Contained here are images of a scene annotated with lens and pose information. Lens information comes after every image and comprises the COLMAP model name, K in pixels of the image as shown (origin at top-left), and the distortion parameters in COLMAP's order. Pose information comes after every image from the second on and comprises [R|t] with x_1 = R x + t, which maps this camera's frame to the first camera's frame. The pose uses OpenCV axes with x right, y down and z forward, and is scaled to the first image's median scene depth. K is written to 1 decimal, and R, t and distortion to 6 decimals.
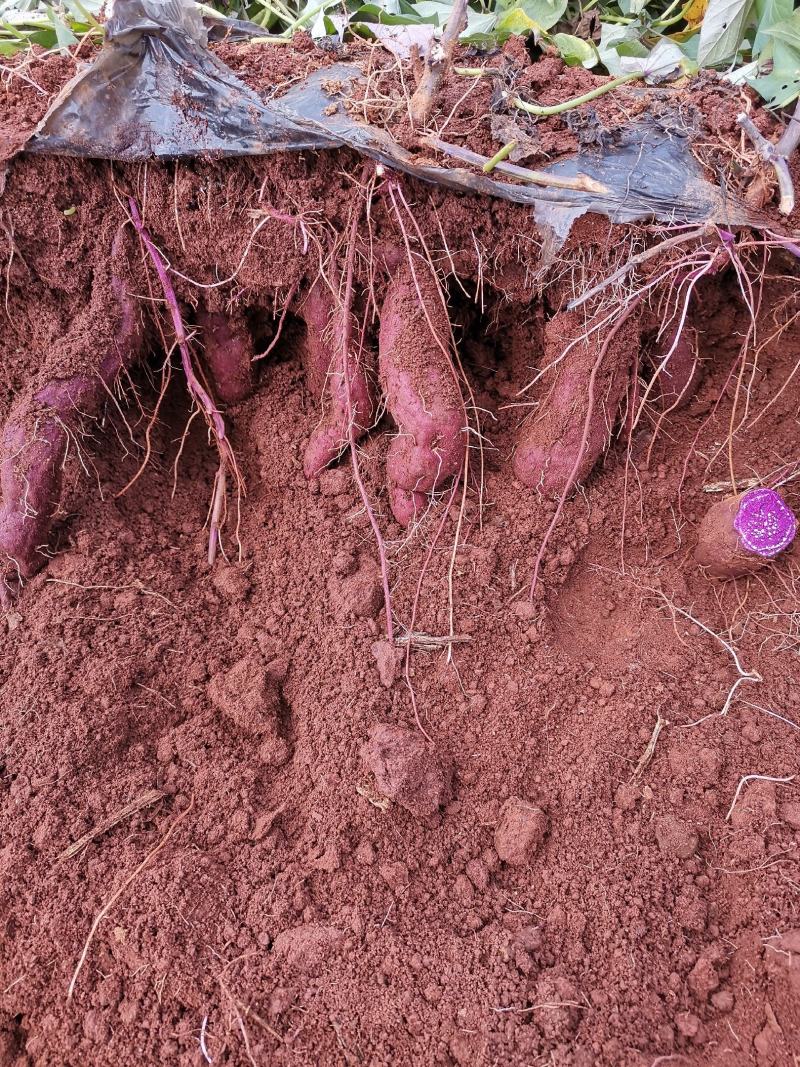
lens RADIAL K [[813.9, 0, 432.2], [0, 813.9, 579.9], [0, 0, 1]] dist [0.101680, -0.156234]
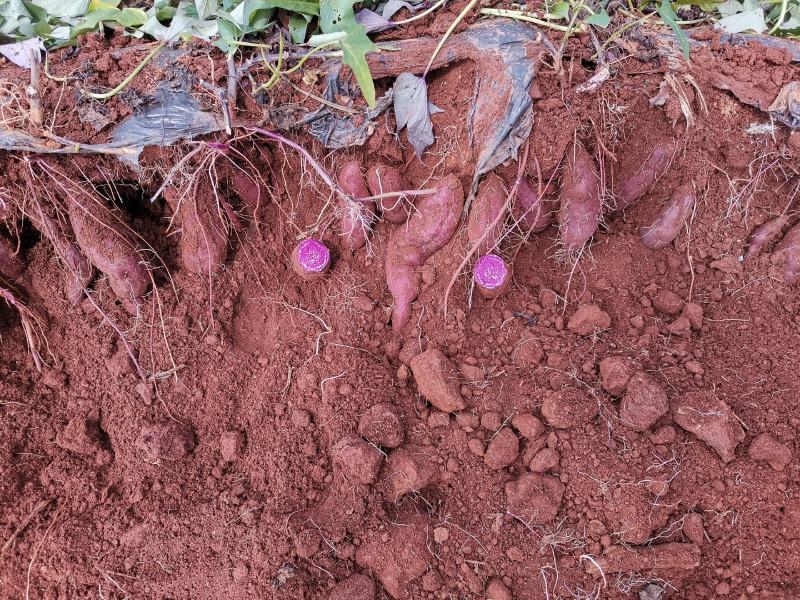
lens RADIAL K [[552.4, 0, 400.2], [0, 552.4, 325.3], [0, 0, 1]] dist [0.072452, -0.079921]
pose [[0.916281, -0.355572, 0.184384, 0.328381], [0.330707, 0.931320, 0.152565, -0.054159], [-0.225968, -0.078815, 0.970941, -0.433580]]
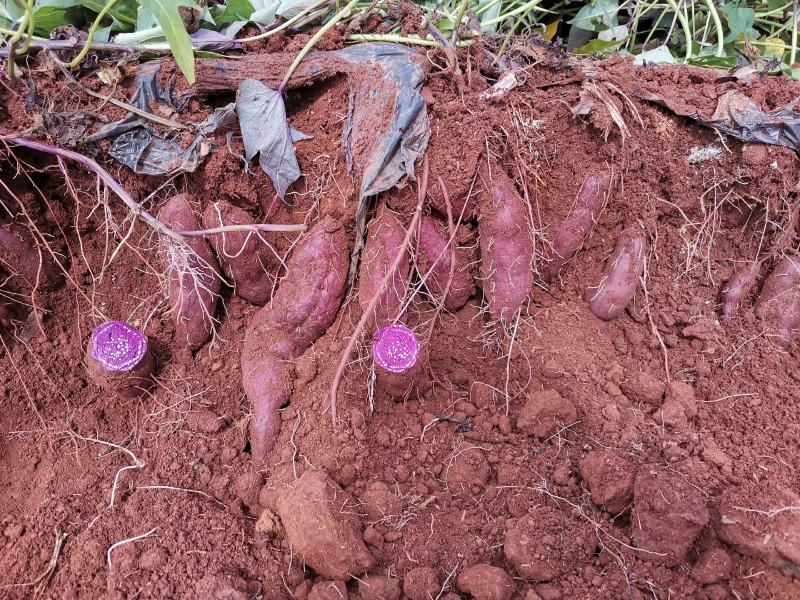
lens RADIAL K [[610.2, 0, 400.7], [0, 610.2, 292.8], [0, 0, 1]] dist [0.101680, -0.156234]
pose [[0.840653, -0.304180, 0.448081, 0.416433], [0.398804, 0.907461, -0.132173, 0.177022], [-0.366412, 0.289808, 0.884168, -0.046058]]
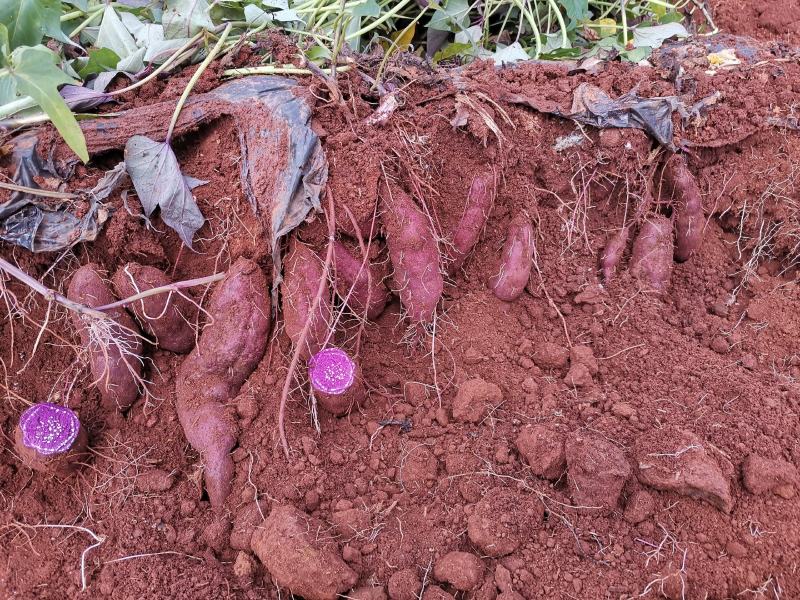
lens RADIAL K [[604.1, 0, 406.1], [0, 604.1, 302.2], [0, 0, 1]] dist [0.092197, -0.129881]
pose [[0.677753, -0.468484, 0.566722, 0.377223], [0.570119, 0.821558, -0.002671, 0.093721], [-0.464344, 0.324909, 0.823905, -0.094975]]
